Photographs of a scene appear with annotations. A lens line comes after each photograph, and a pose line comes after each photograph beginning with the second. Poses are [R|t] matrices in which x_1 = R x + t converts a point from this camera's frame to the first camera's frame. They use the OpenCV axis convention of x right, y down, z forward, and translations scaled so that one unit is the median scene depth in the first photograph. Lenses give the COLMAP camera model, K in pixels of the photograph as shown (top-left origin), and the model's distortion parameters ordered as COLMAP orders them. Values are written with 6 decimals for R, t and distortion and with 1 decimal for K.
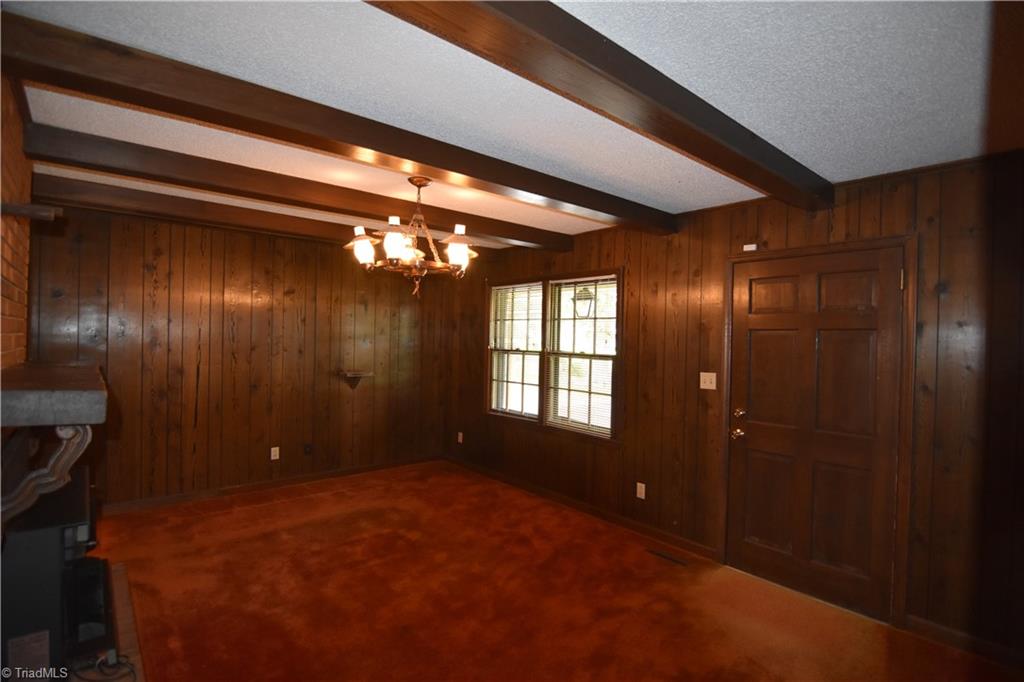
lens RADIAL K [[500.1, 0, 508.3], [0, 500.1, 340.7], [0, 0, 1]] dist [-0.010214, -0.003153]
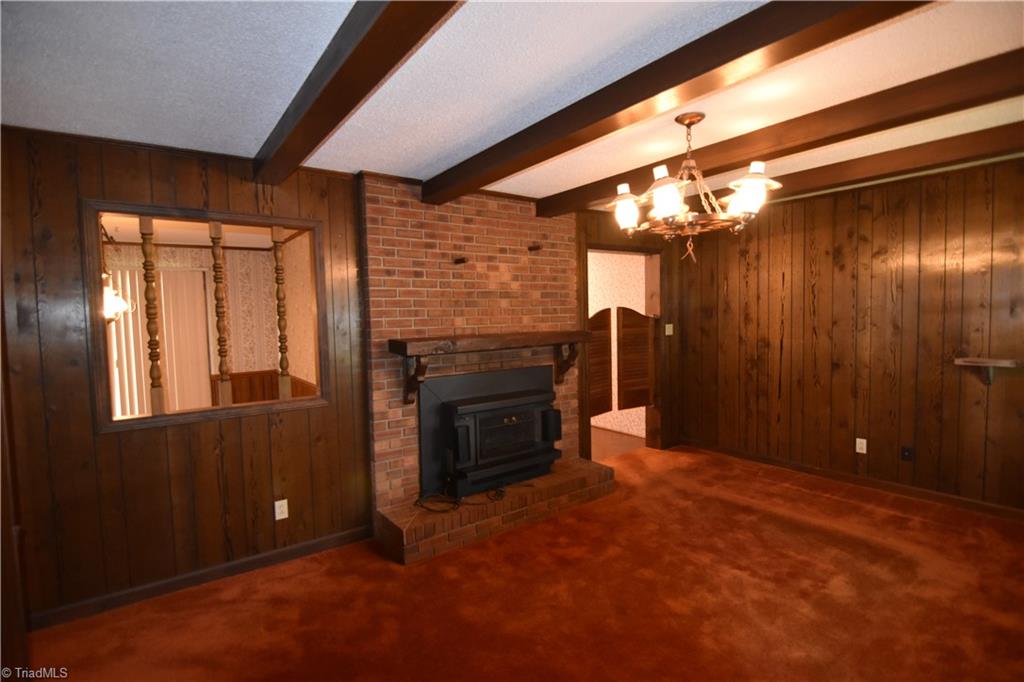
lens RADIAL K [[500.1, 0, 508.8], [0, 500.1, 344.0], [0, 0, 1]] dist [-0.010214, -0.003153]
pose [[-0.083995, 0.047567, -0.995330, 0.462554], [0.022530, 0.998695, 0.045826, -0.001084], [0.996211, -0.018575, -0.084957, 0.518164]]
